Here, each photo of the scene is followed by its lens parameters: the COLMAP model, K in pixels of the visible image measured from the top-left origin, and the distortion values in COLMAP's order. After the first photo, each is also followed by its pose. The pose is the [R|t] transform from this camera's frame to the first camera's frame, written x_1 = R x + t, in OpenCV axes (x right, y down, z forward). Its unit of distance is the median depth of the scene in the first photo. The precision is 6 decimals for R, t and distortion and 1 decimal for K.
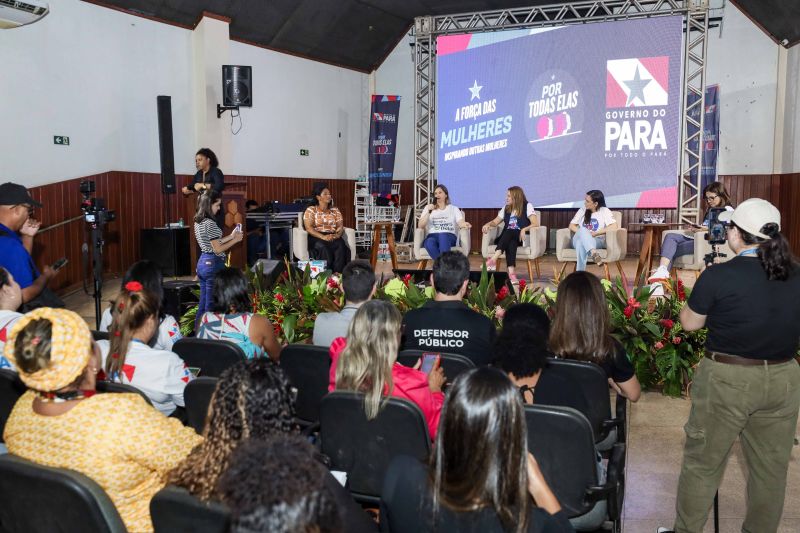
lens RADIAL K [[749.0, 0, 401.7], [0, 749.0, 259.9], [0, 0, 1]] dist [0.046379, 0.000000]
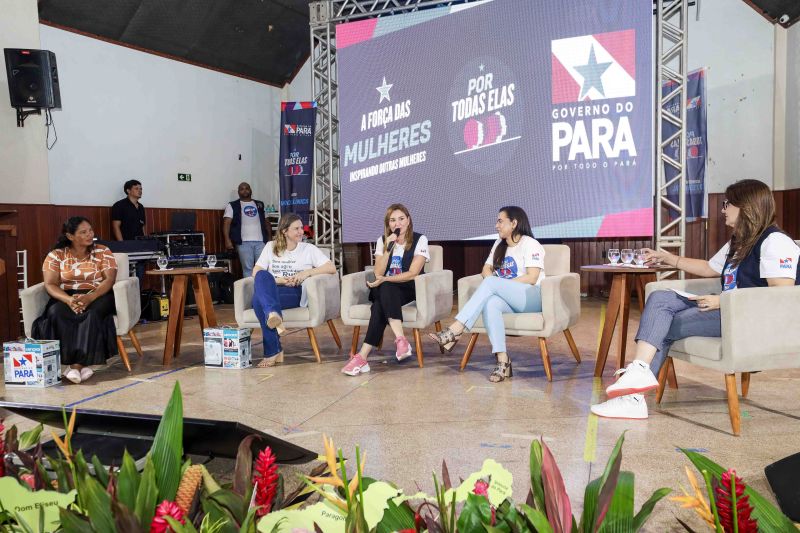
lens RADIAL K [[600.3, 0, 399.6], [0, 600.3, 262.9], [0, 0, 1]] dist [-0.002421, 0.036108]
pose [[0.999541, -0.020438, -0.022359, 0.132591], [0.019736, 0.999319, -0.031178, -0.030129], [0.022981, 0.030722, 0.999264, 0.414659]]
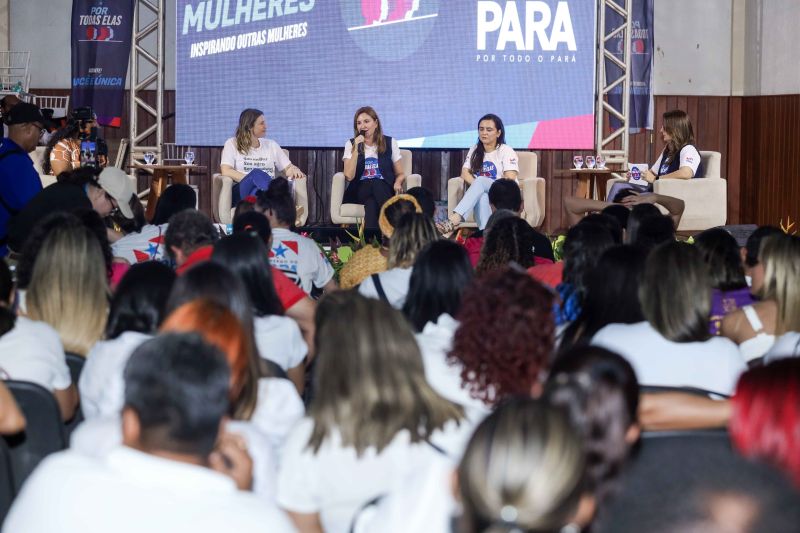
lens RADIAL K [[2339.5, 0, 398.5], [0, 2339.5, 266.9], [0, 0, 1]] dist [0.007688, 0.000000]
pose [[0.944632, -0.004564, 0.328099, -0.386803], [0.011997, 0.999715, -0.020634, 0.059920], [-0.327911, 0.023428, 0.944418, -0.693200]]
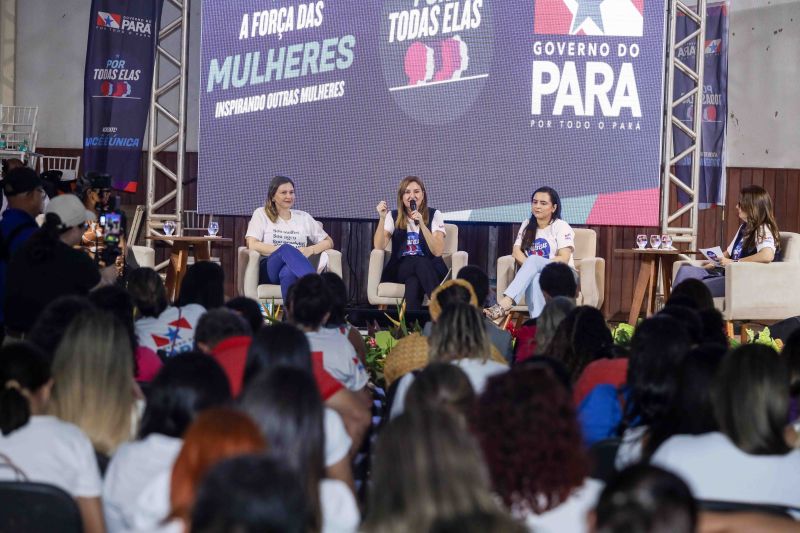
lens RADIAL K [[2609.6, 0, 400.6], [0, 2609.6, 266.8], [0, 0, 1]] dist [0.125053, 0.000000]
pose [[0.948894, 0.022351, 0.314803, -0.395825], [-0.006575, 0.998673, -0.051085, 0.056137], [-0.315527, 0.046404, 0.947781, -0.709191]]
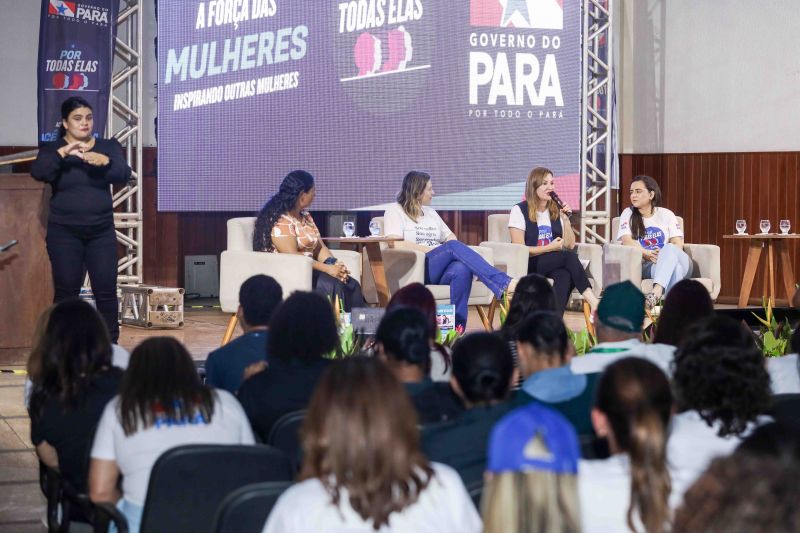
lens RADIAL K [[2143.6, 0, 400.1], [0, 2143.6, 261.2], [0, 0, 1]] dist [-0.128366, 0.000000]
pose [[0.719742, -0.016705, 0.694041, -0.841501], [0.048460, 0.998481, -0.026222, 0.004285], [-0.692549, 0.052507, 0.719458, -0.059650]]
